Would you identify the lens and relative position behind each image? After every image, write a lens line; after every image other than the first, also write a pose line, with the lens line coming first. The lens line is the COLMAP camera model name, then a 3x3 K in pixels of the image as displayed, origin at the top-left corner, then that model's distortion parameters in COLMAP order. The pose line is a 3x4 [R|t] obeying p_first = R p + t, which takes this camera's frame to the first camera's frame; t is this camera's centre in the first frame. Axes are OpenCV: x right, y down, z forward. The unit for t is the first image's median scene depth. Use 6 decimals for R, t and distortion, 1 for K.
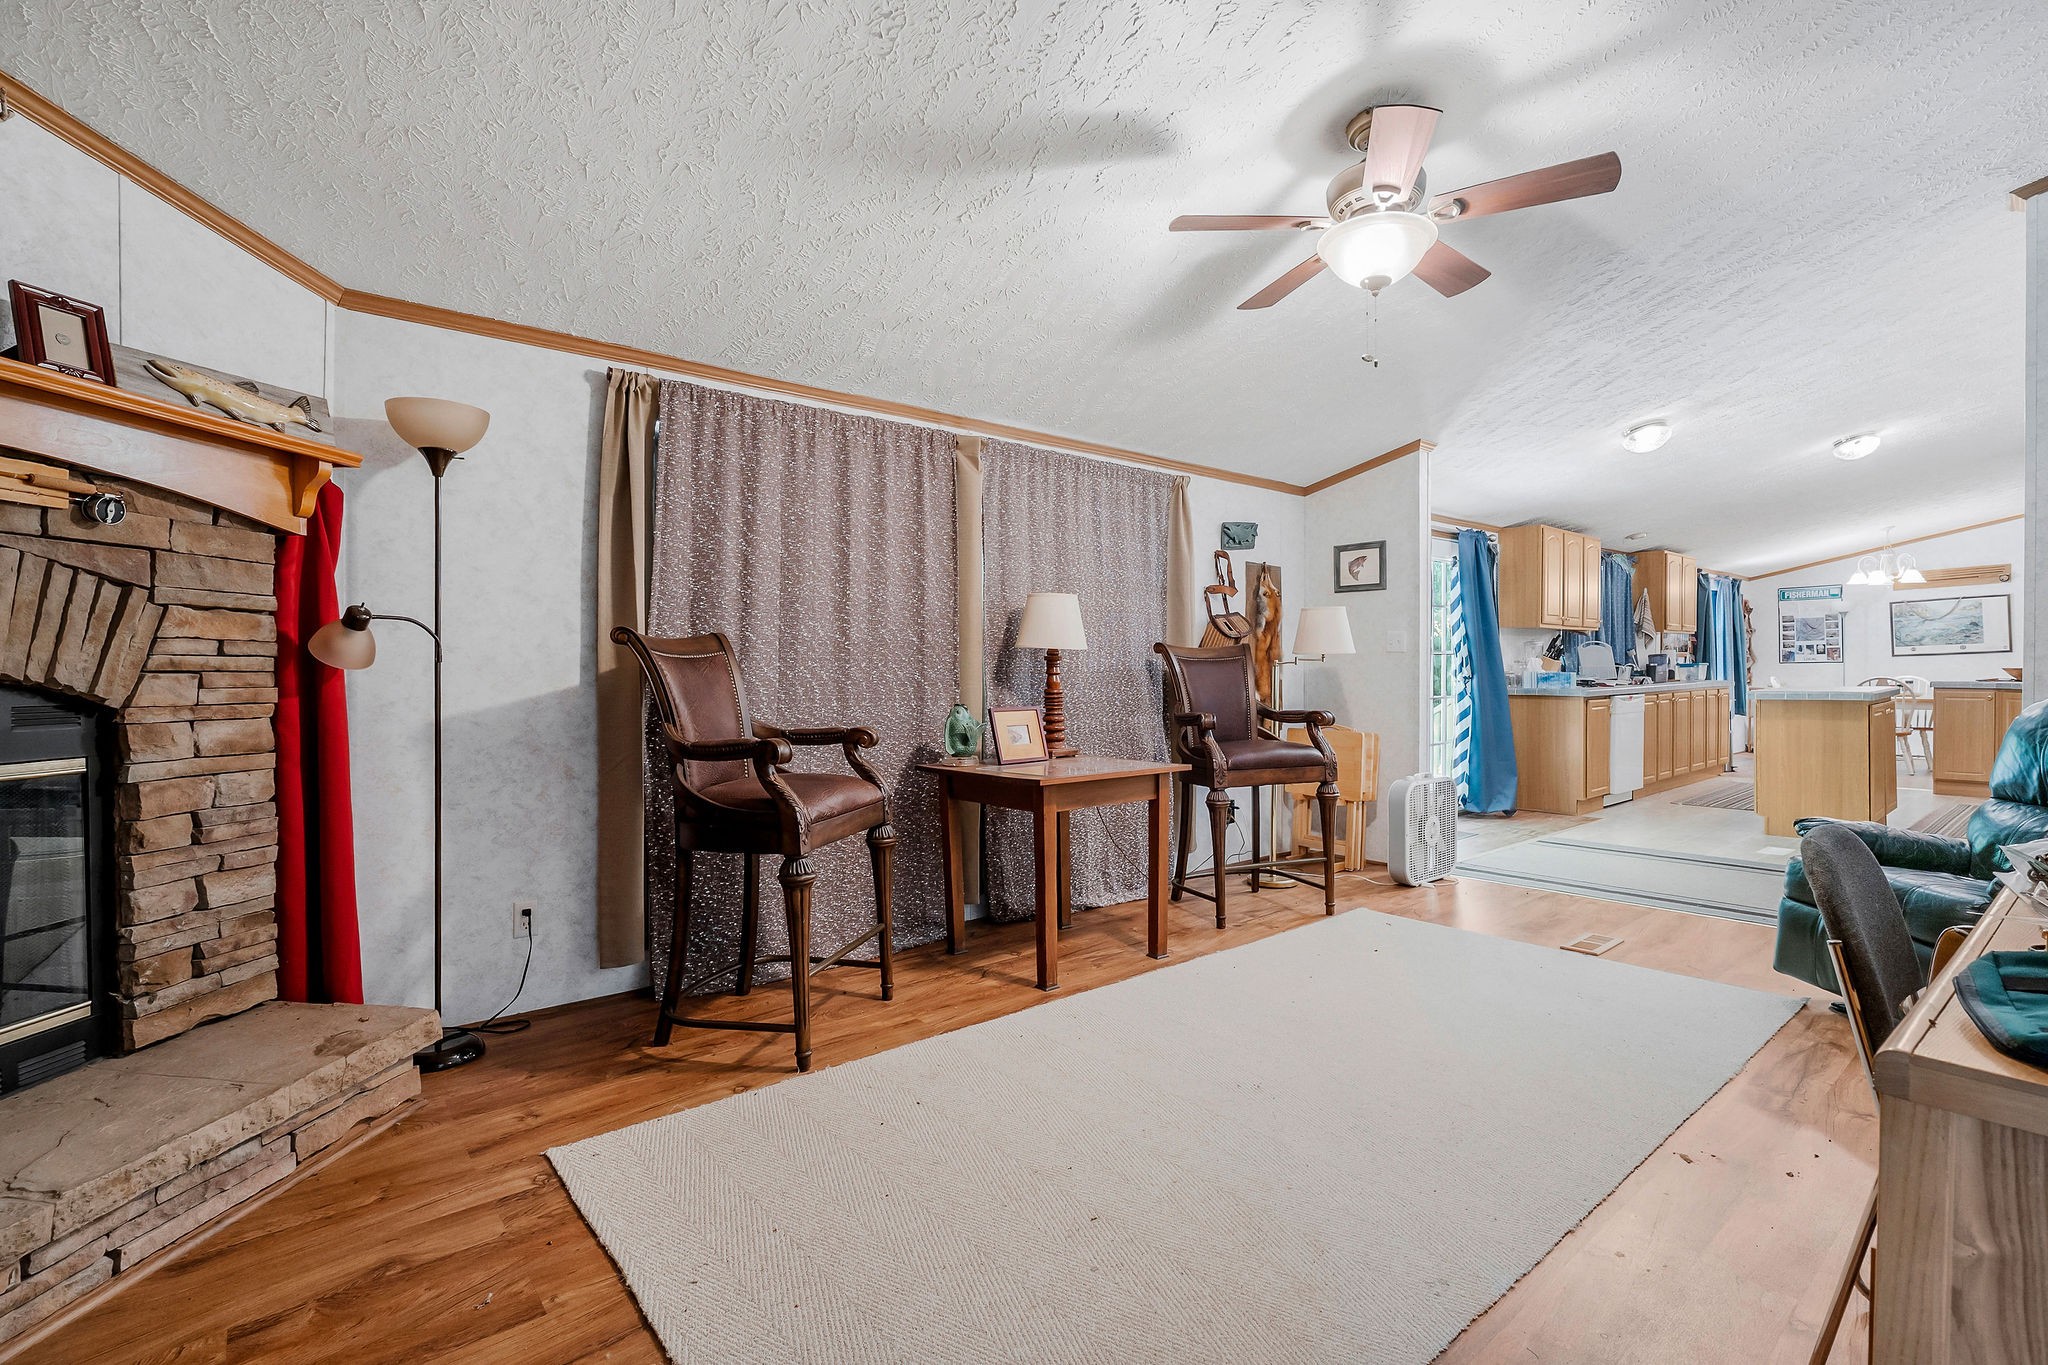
lens RADIAL K [[918.5, 0, 1031.9], [0, 918.5, 665.6], [0, 0, 1]] dist [-0.001785, -0.000784]
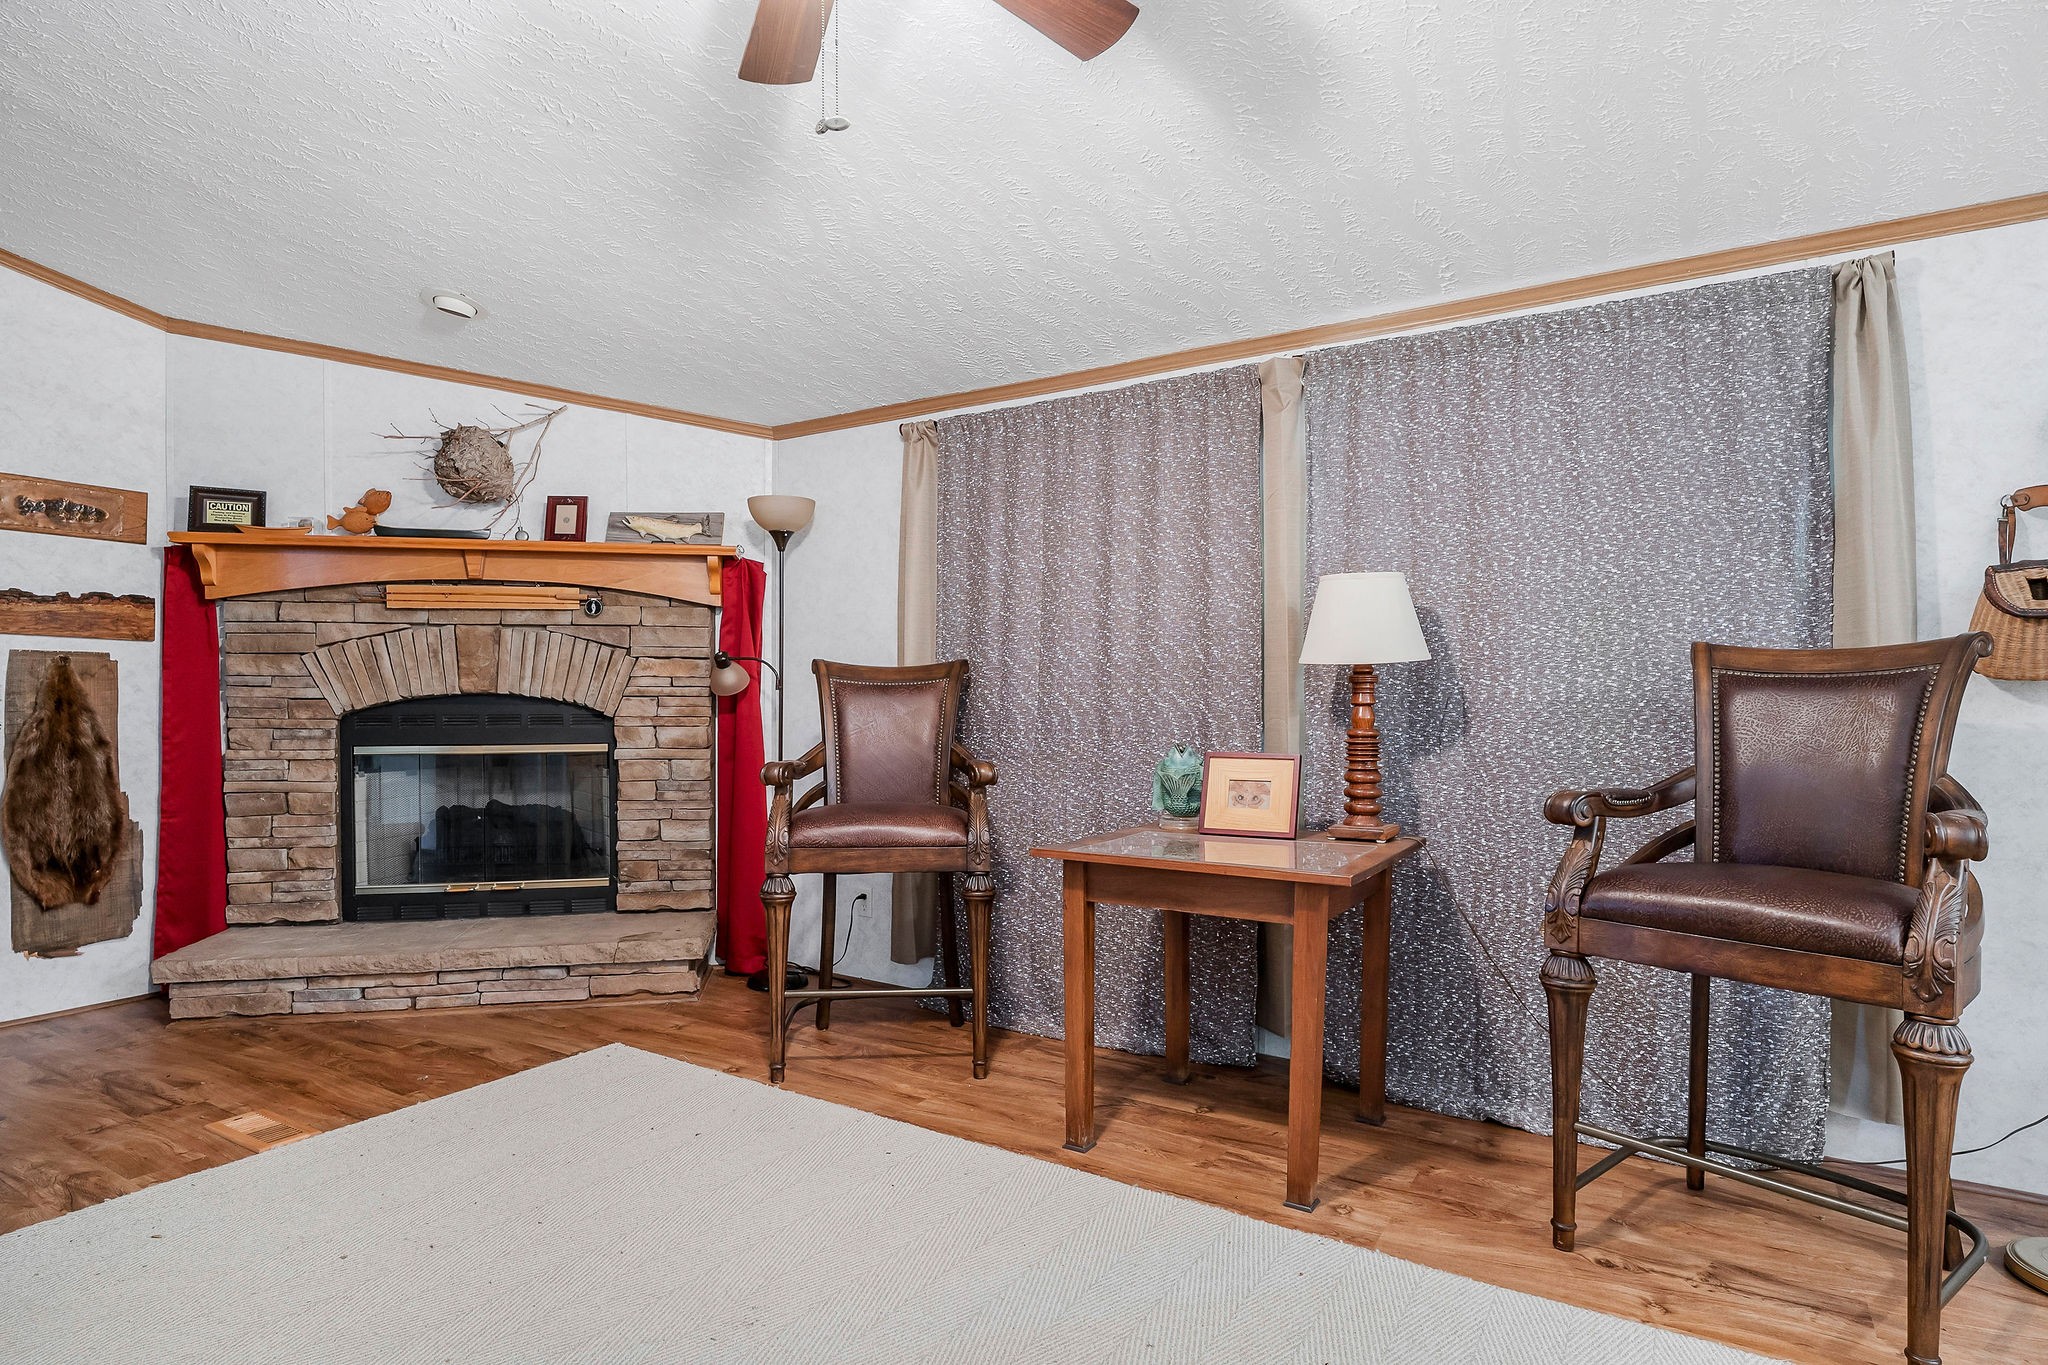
lens RADIAL K [[1042.2, 0, 1023.6], [0, 1042.2, 695.8], [0, 0, 1]] dist [-0.003056, -0.000178]
pose [[0.334726, 0.003823, -0.942308, 1.019274], [0.002842, 0.999983, 0.005067, -0.001979], [0.942311, -0.004374, 0.334709, 0.928443]]
